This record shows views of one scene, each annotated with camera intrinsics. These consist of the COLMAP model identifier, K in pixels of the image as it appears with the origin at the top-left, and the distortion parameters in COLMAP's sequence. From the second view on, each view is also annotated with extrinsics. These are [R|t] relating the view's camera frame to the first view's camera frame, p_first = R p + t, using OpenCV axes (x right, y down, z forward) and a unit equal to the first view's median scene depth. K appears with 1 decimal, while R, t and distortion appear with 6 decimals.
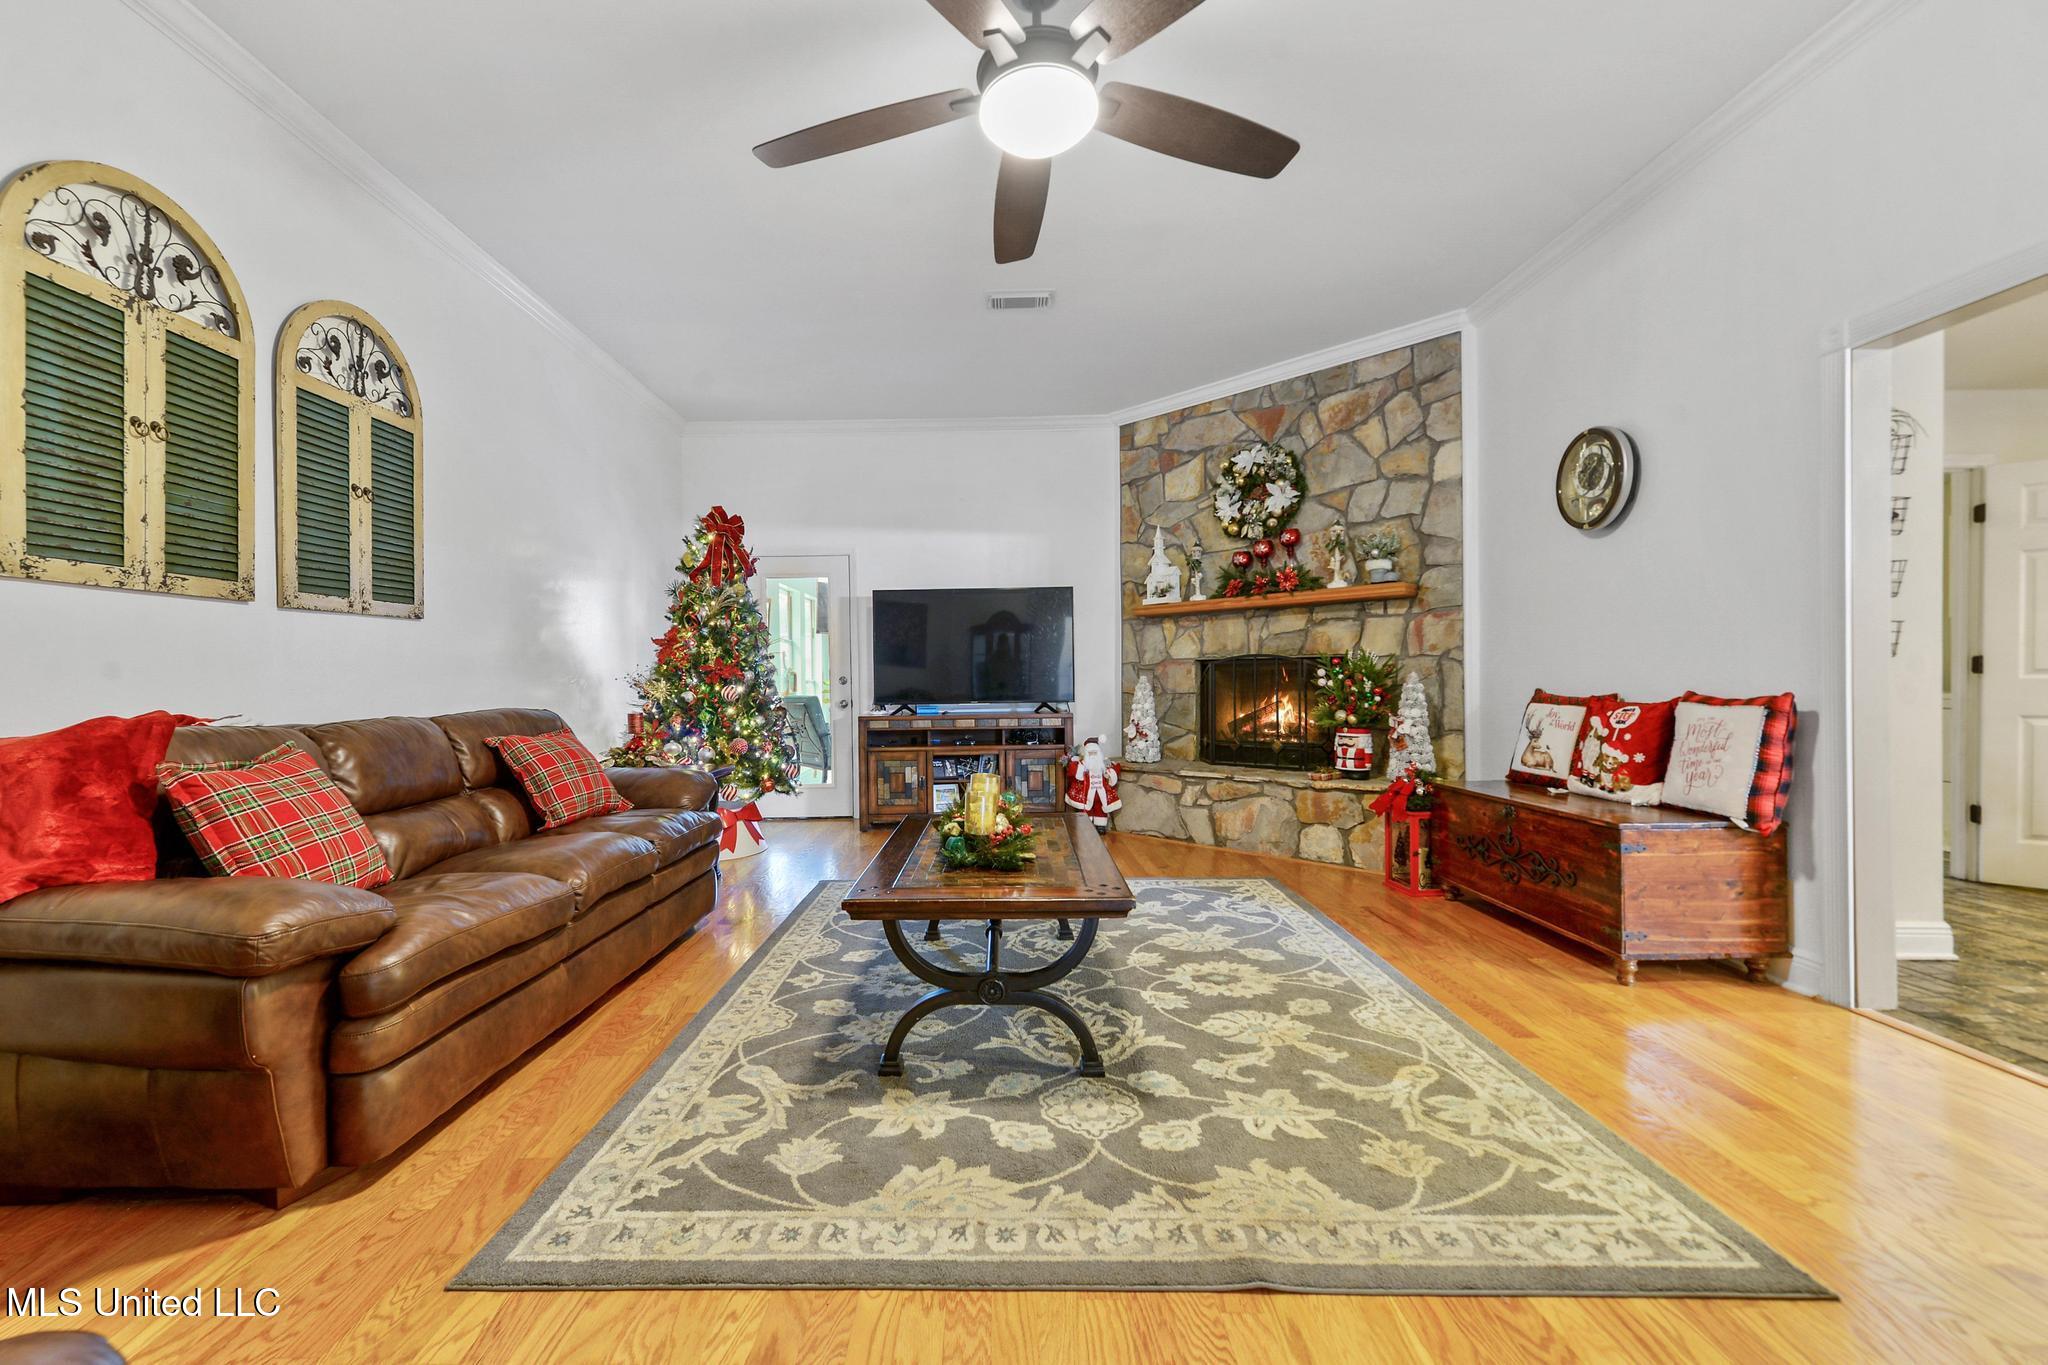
lens RADIAL K [[830.5, 0, 1011.8], [0, 830.5, 684.4], [0, 0, 1]] dist [-0.003248, -0.000642]
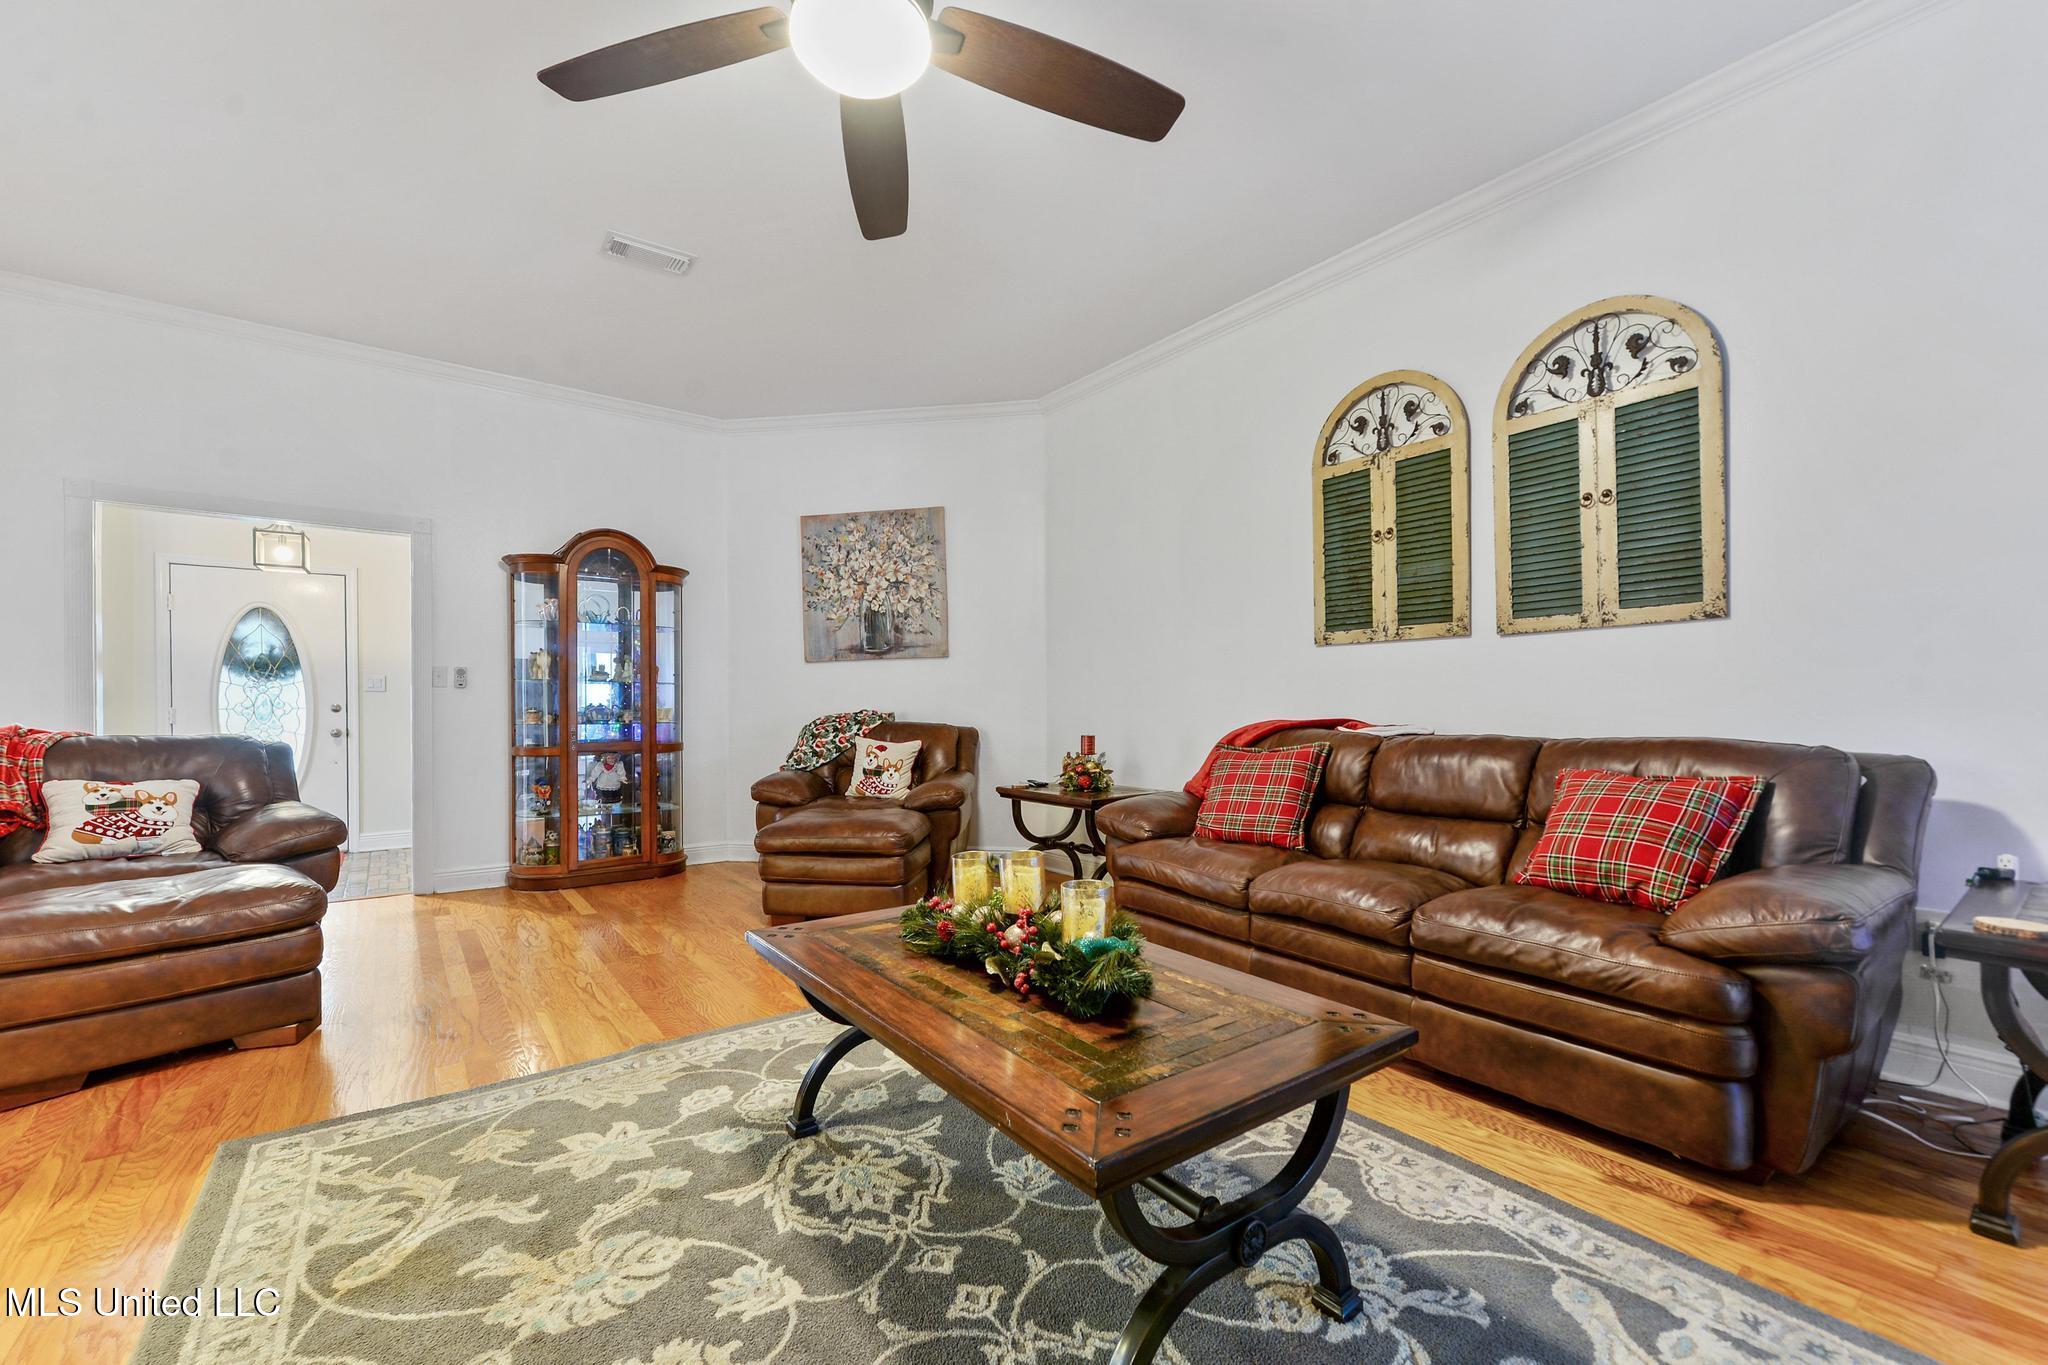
lens RADIAL K [[830.5, 0, 963.1], [0, 830.5, 693.6], [0, 0, 1]] dist [-0.003248, -0.000642]
pose [[-0.841113, 0.004984, -0.540837, 0.414772], [0.008757, 0.999952, -0.004404, -0.014934], [0.540789, -0.008440, -0.841116, 1.757668]]
